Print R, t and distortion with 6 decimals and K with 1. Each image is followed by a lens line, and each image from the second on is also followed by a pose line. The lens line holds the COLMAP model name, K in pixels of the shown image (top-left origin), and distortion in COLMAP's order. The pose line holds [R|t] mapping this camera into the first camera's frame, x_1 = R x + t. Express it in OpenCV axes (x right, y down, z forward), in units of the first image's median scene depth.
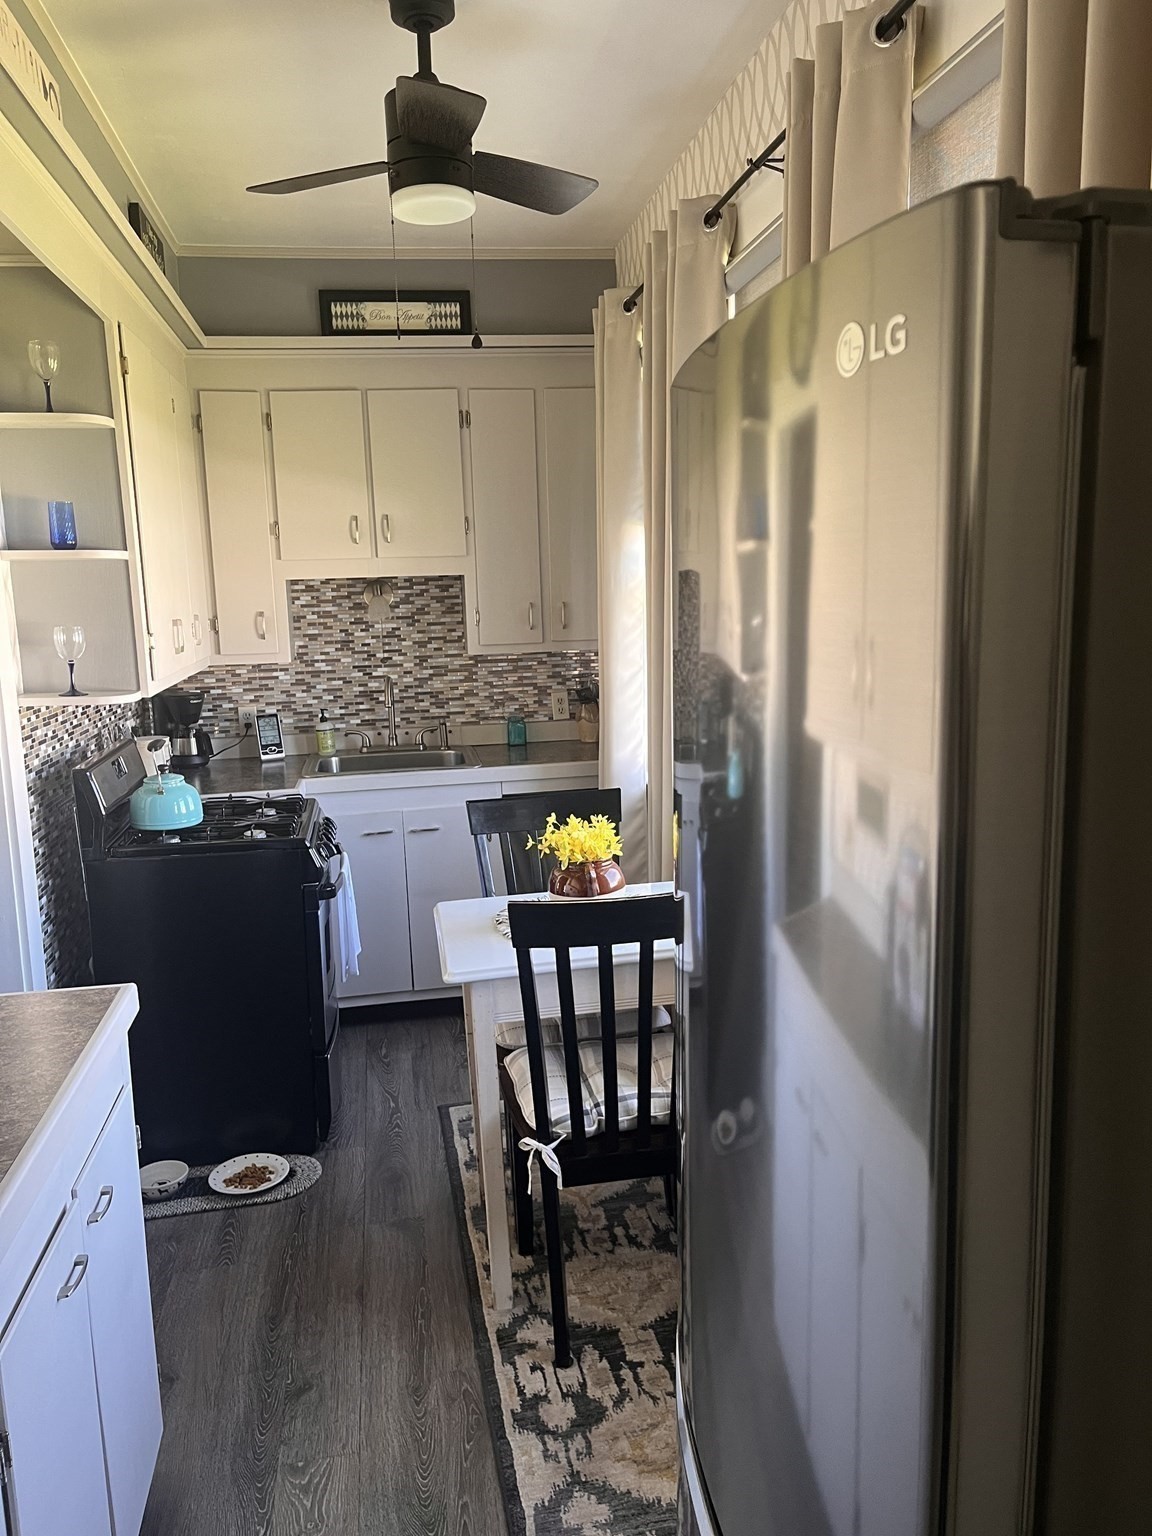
lens RADIAL K [[1155.1, 0, 584.0], [0, 1155.1, 764.5], [0, 0, 1]] dist [0.057456, -0.083509]
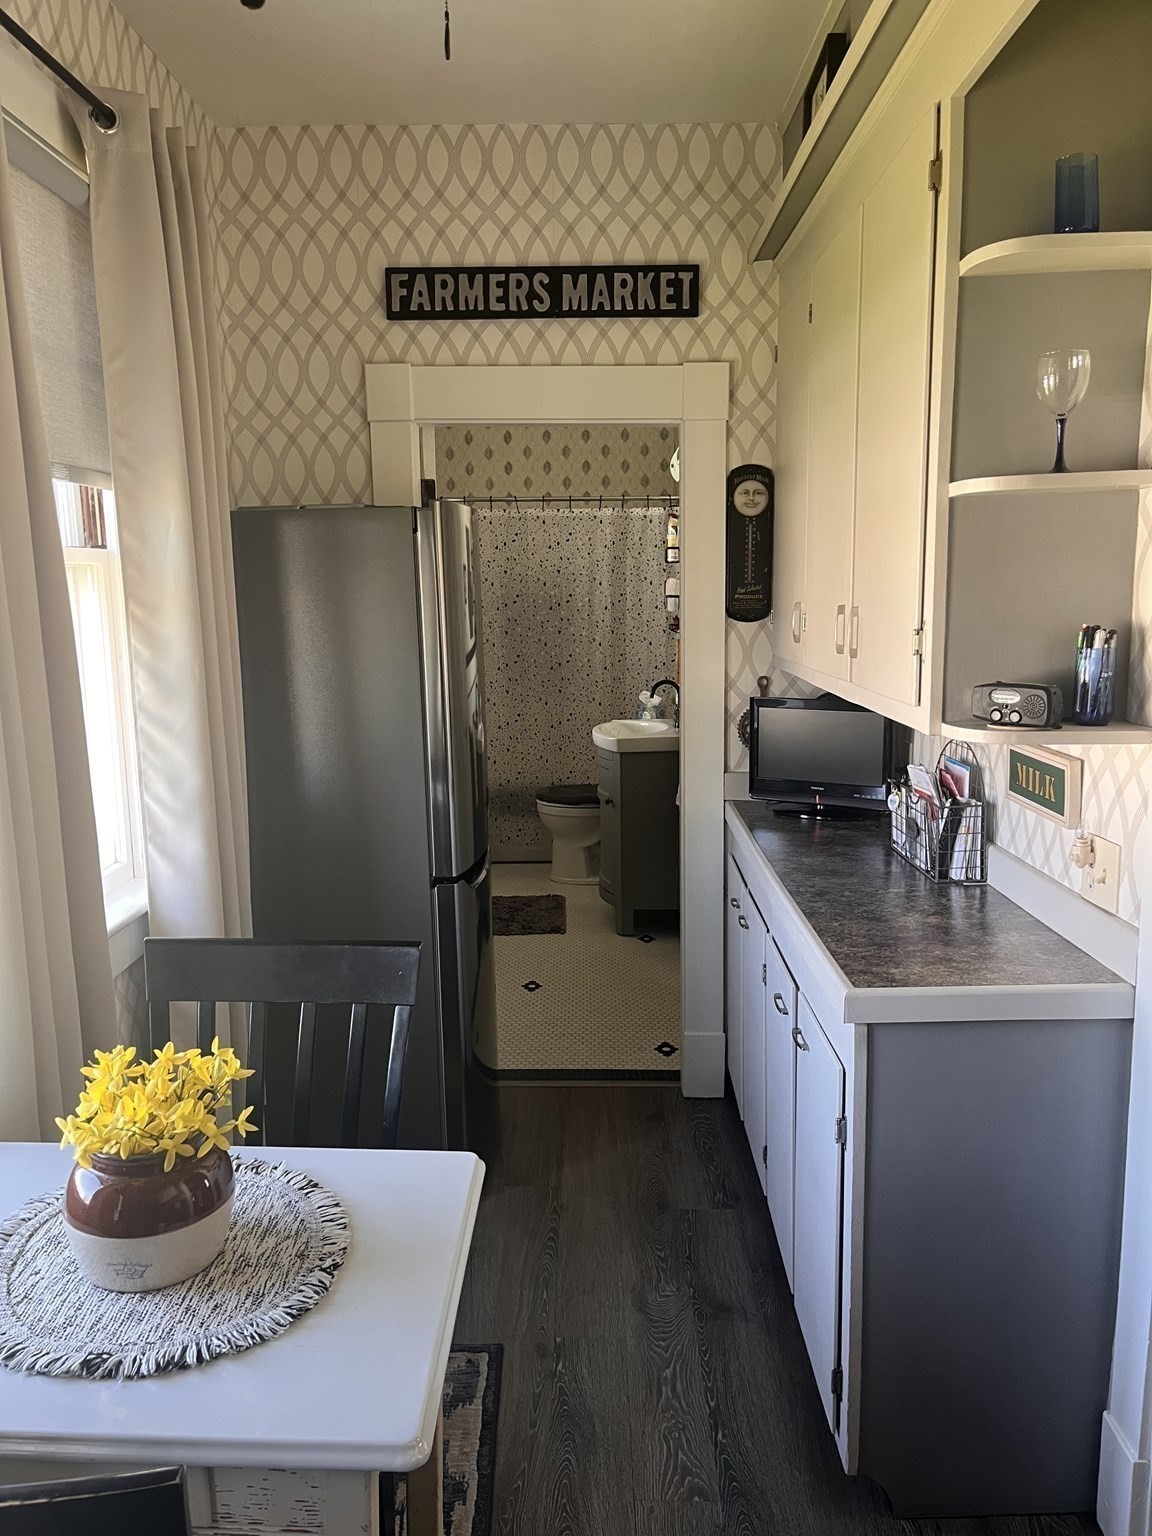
lens RADIAL K [[1155.1, 0, 584.0], [0, 1155.1, 764.5], [0, 0, 1]] dist [0.057456, -0.083509]
pose [[-0.983021, 0.010759, 0.183179, -0.348630], [0.067718, 0.949084, 0.307660, -0.265065], [-0.170542, 0.314840, -0.933698, 1.787632]]
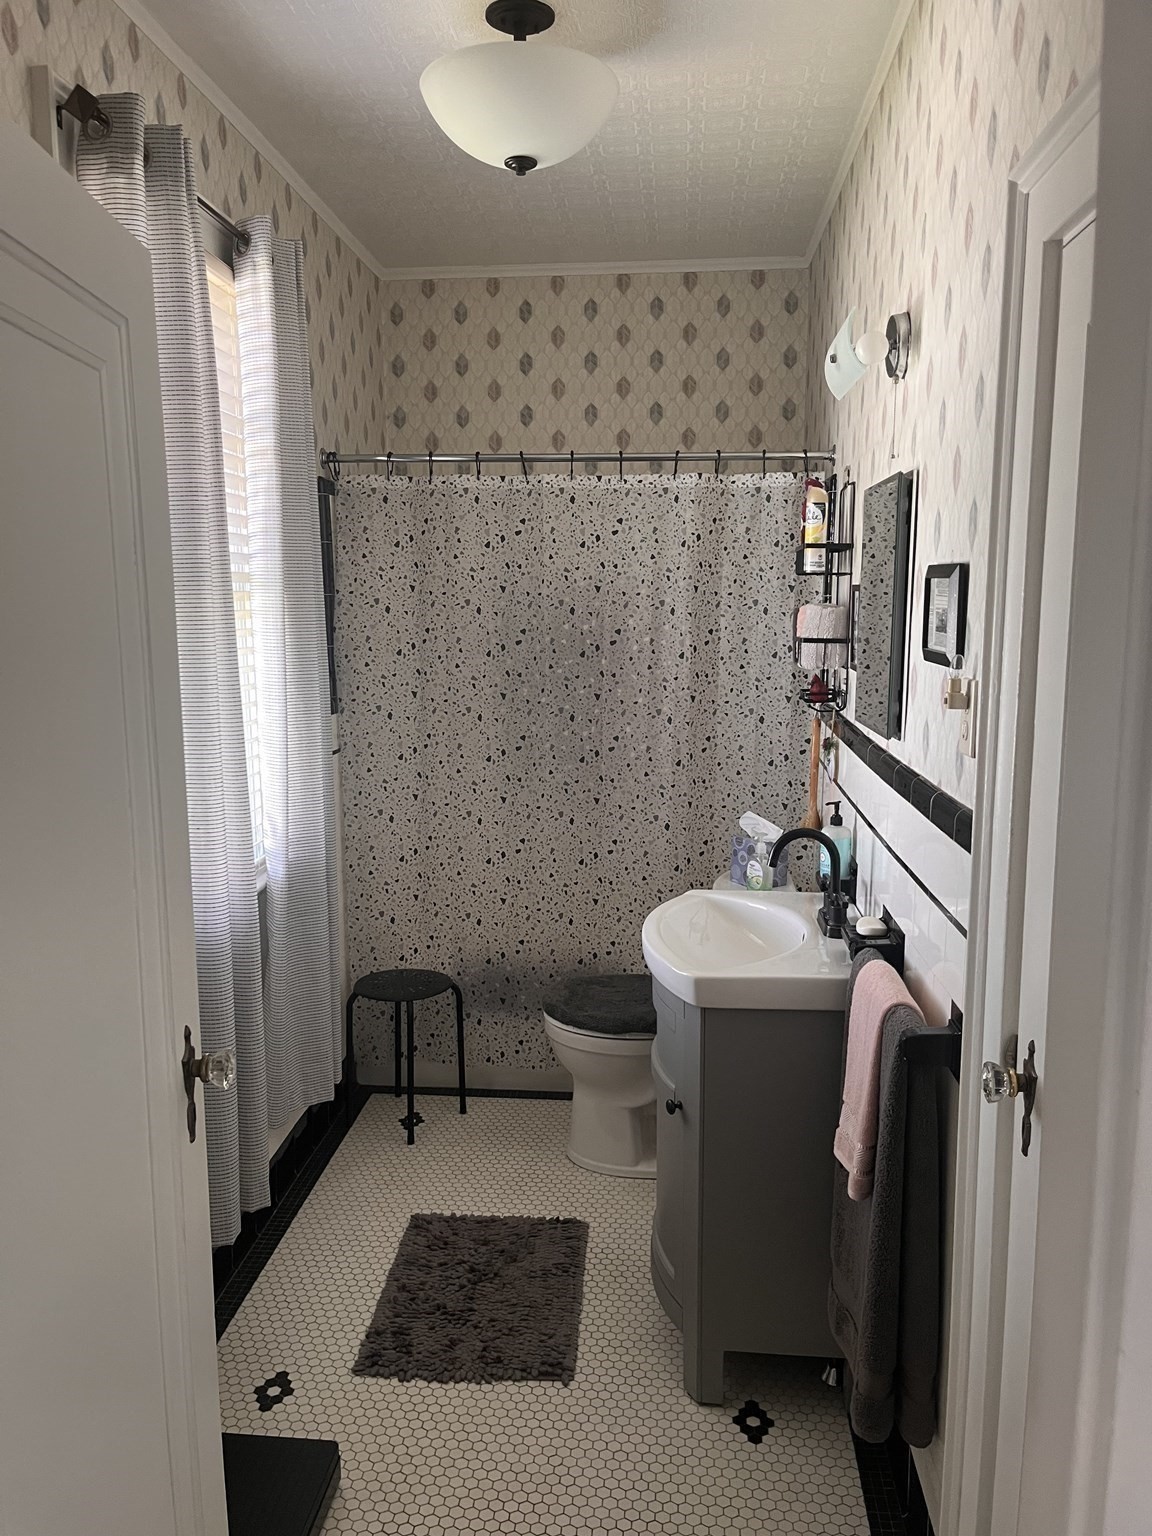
lens RADIAL K [[1155.1, 0, 584.0], [0, 1155.1, 764.5], [0, 0, 1]] dist [0.057456, -0.083509]
pose [[-0.967660, -0.010195, 0.252051, -0.270837], [0.066203, 0.953895, 0.292748, -0.190894], [-0.243415, 0.299967, -0.922371, 1.285226]]
